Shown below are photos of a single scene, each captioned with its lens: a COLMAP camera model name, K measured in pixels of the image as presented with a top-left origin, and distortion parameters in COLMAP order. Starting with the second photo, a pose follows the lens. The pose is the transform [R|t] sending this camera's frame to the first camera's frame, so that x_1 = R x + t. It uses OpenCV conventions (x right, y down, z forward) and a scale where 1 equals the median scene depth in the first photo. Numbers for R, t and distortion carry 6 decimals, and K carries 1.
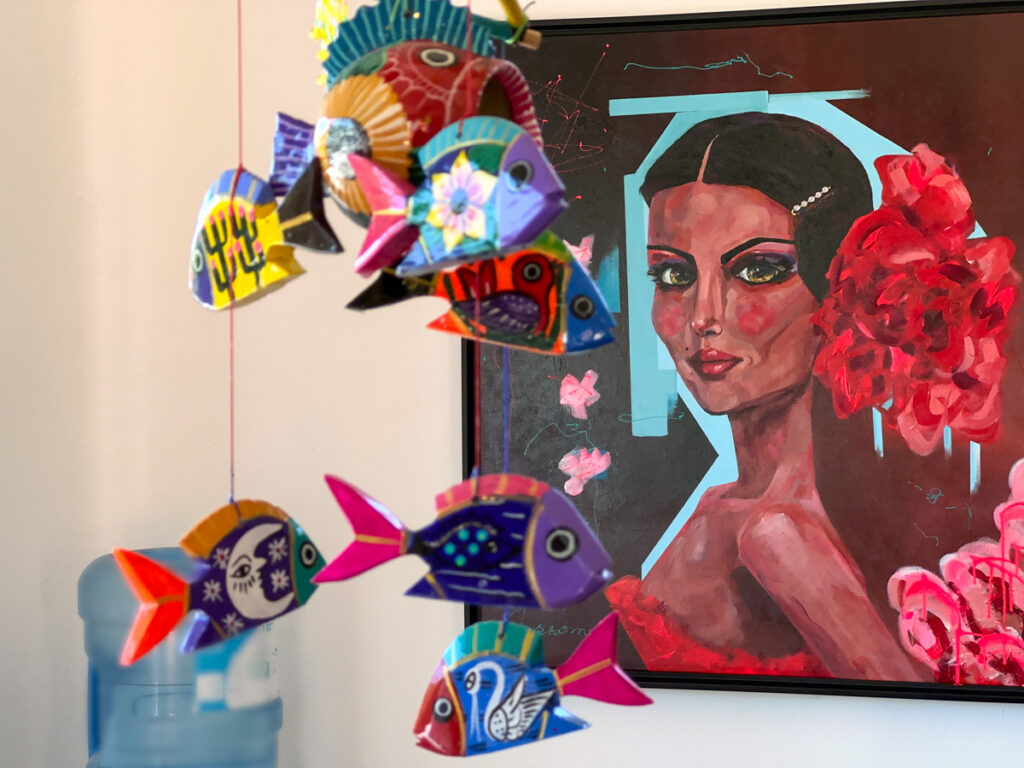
lens RADIAL K [[2353.4, 0, 486.6], [0, 2353.4, 340.4], [0, 0, 1]] dist [0.146358, 0.000000]
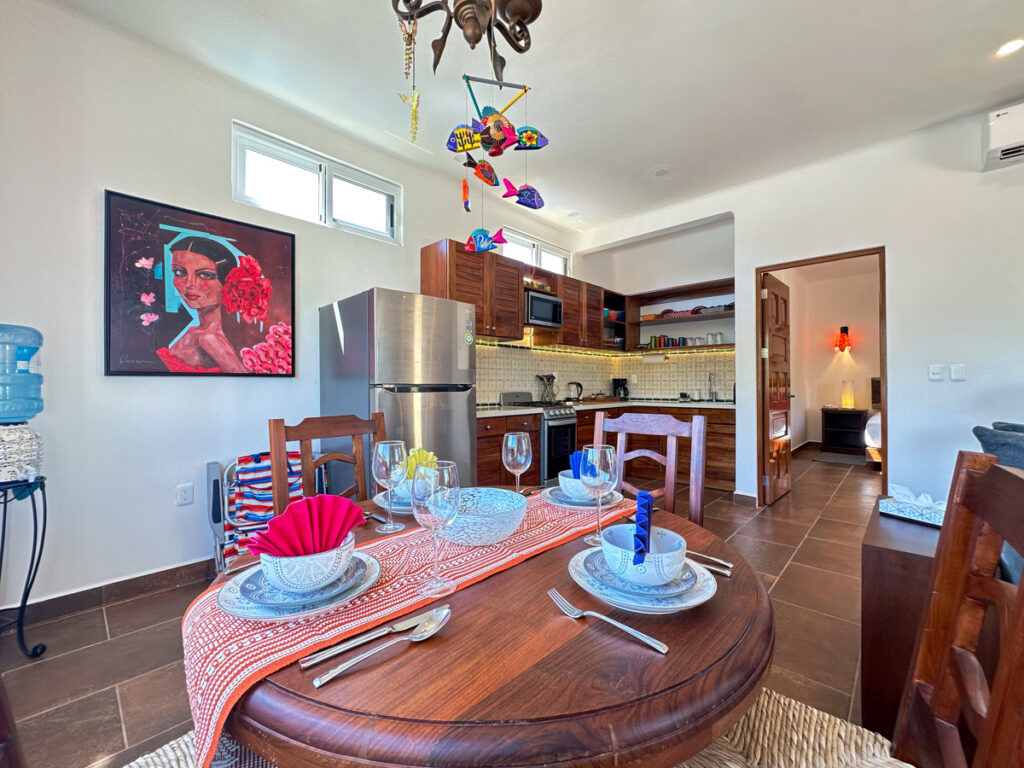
lens RADIAL K [[434.5, 0, 521.0], [0, 434.5, 388.0], [0, 0, 1]] dist [0.001892, 0.000551]
pose [[0.465249, 0.000827, 0.885180, -0.311589], [0.009253, 0.999940, -0.005797, 0.181096], [-0.885132, 0.010888, 0.465213, 0.143294]]
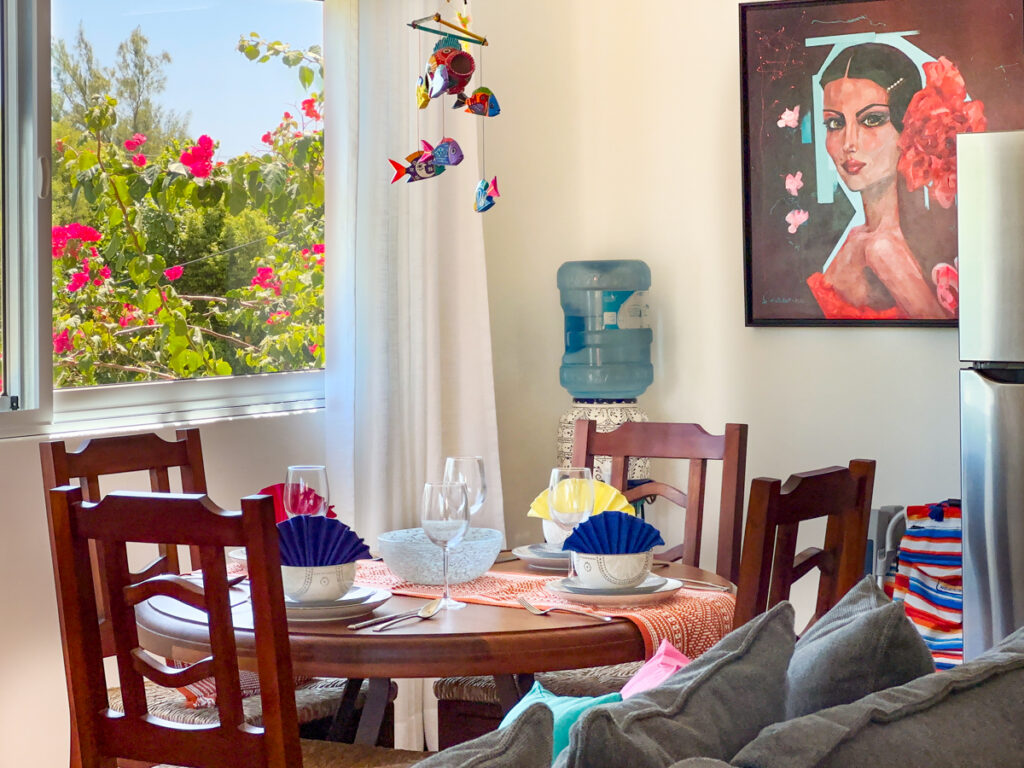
lens RADIAL K [[2353.4, 0, 568.6], [0, 2353.4, 287.5], [0, 0, 1]] dist [0.146358, 0.000000]
pose [[0.948388, 0.000622, -0.317112, 0.516103], [0.003653, 0.999910, 0.012886, 0.088327], [0.317092, -0.013379, 0.948301, -1.029929]]
